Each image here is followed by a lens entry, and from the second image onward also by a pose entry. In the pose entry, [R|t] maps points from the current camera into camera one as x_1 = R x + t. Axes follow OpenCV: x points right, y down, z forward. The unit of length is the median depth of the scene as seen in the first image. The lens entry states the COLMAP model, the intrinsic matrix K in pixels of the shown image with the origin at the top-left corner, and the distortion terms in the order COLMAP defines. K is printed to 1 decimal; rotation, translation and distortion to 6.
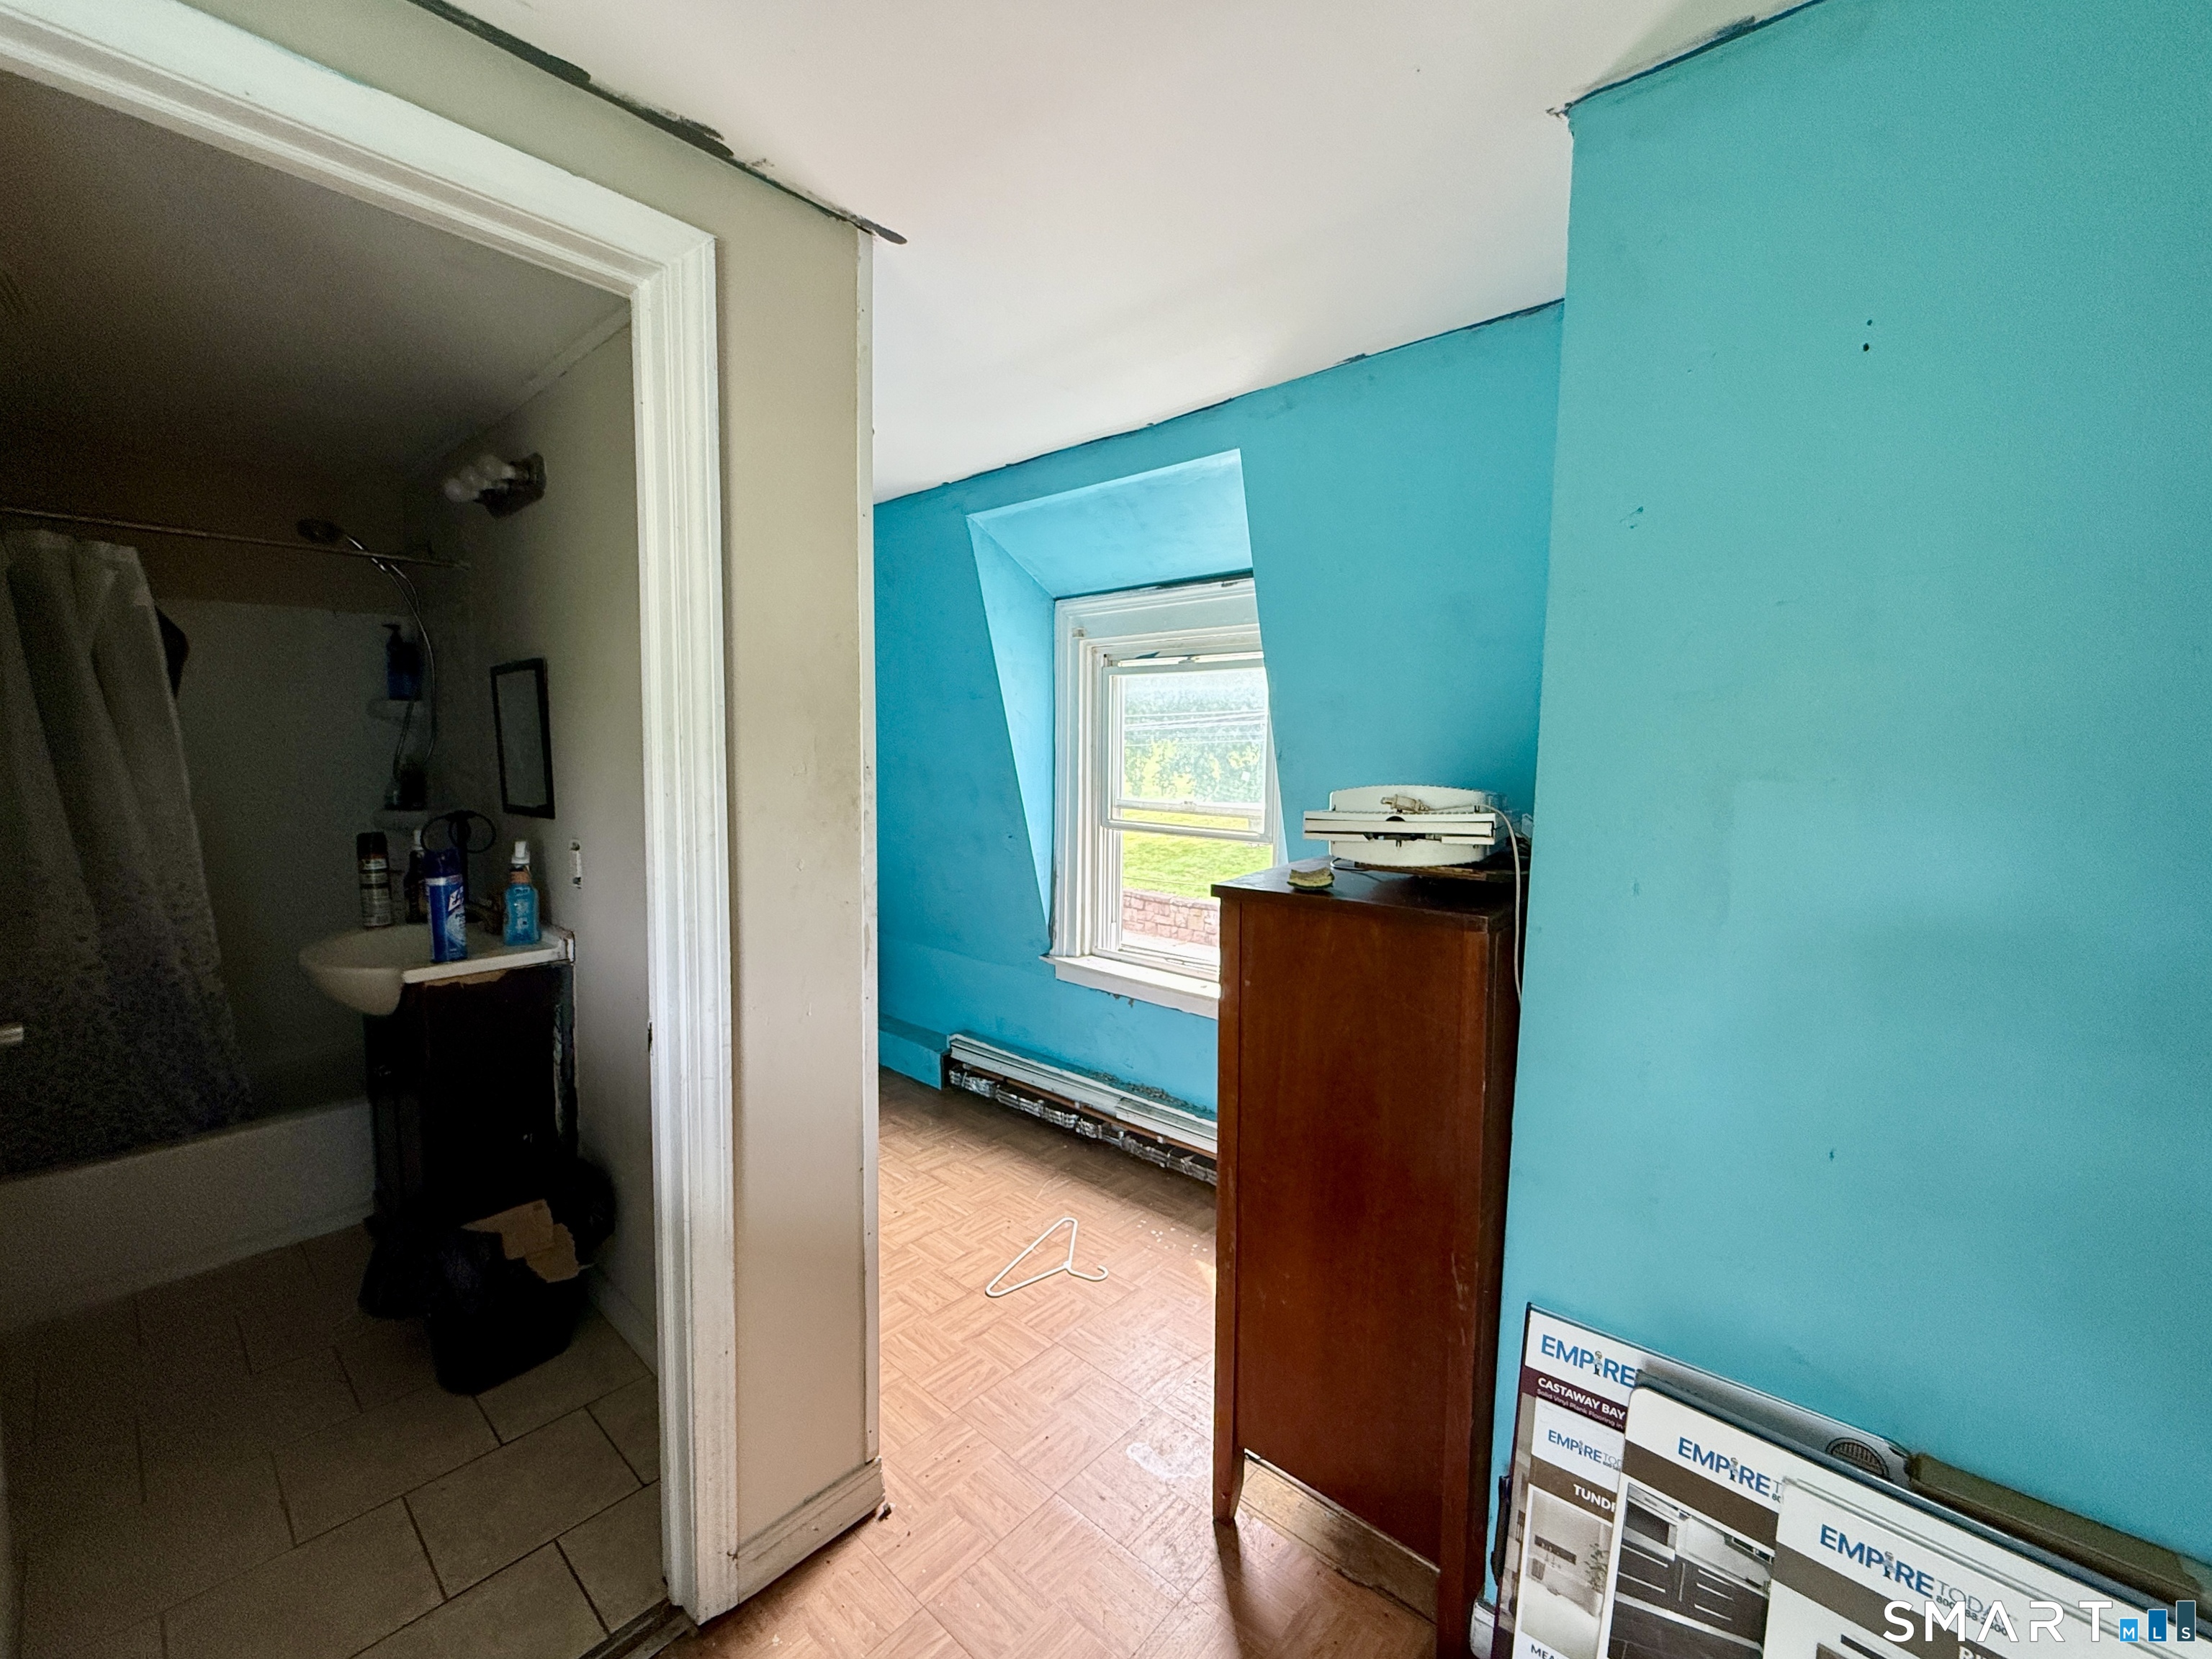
lens RADIAL K [[892.8, 0, 1099.6], [0, 892.8, 836.6], [0, 0, 1]] dist [-0.001195, 0.000519]
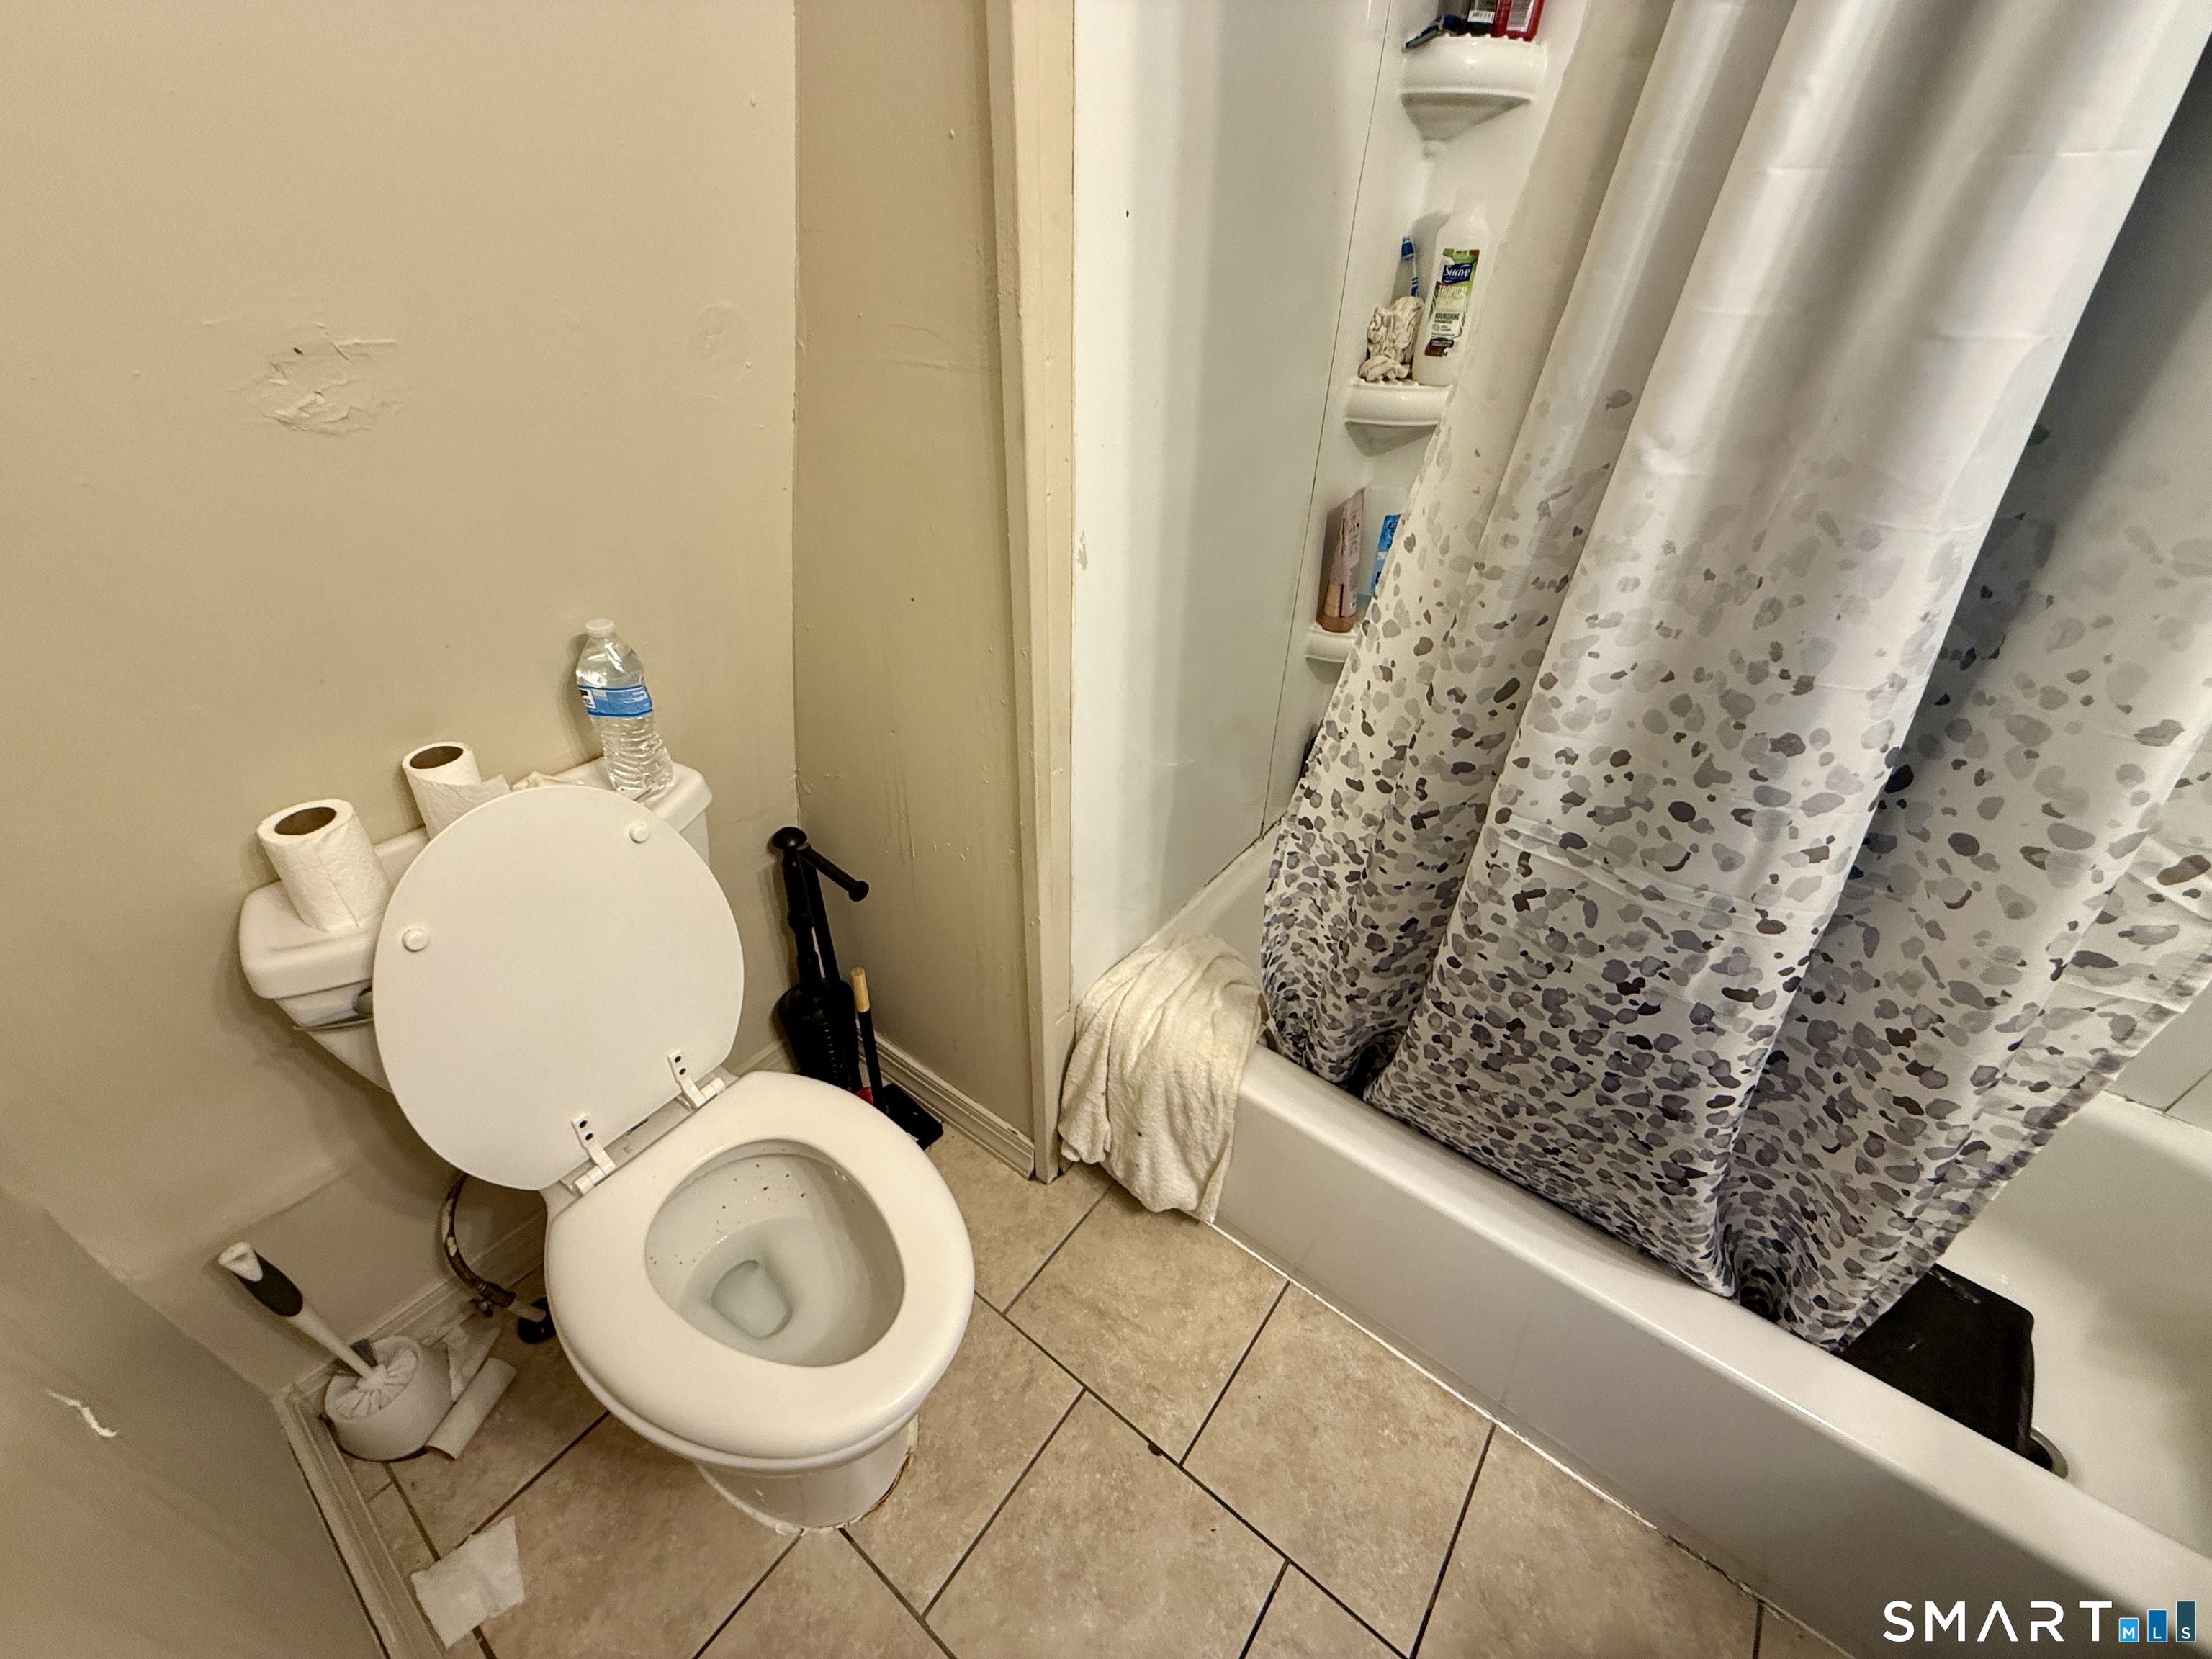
lens RADIAL K [[892.8, 0, 1097.7], [0, 892.8, 834.4], [0, 0, 1]] dist [-0.001195, 0.000519]
pose [[0.059832, 0.558026, -0.827664, -0.888330], [-0.119712, 0.827176, 0.549043, -0.050820], [0.991004, 0.066231, 0.116294, 0.709471]]
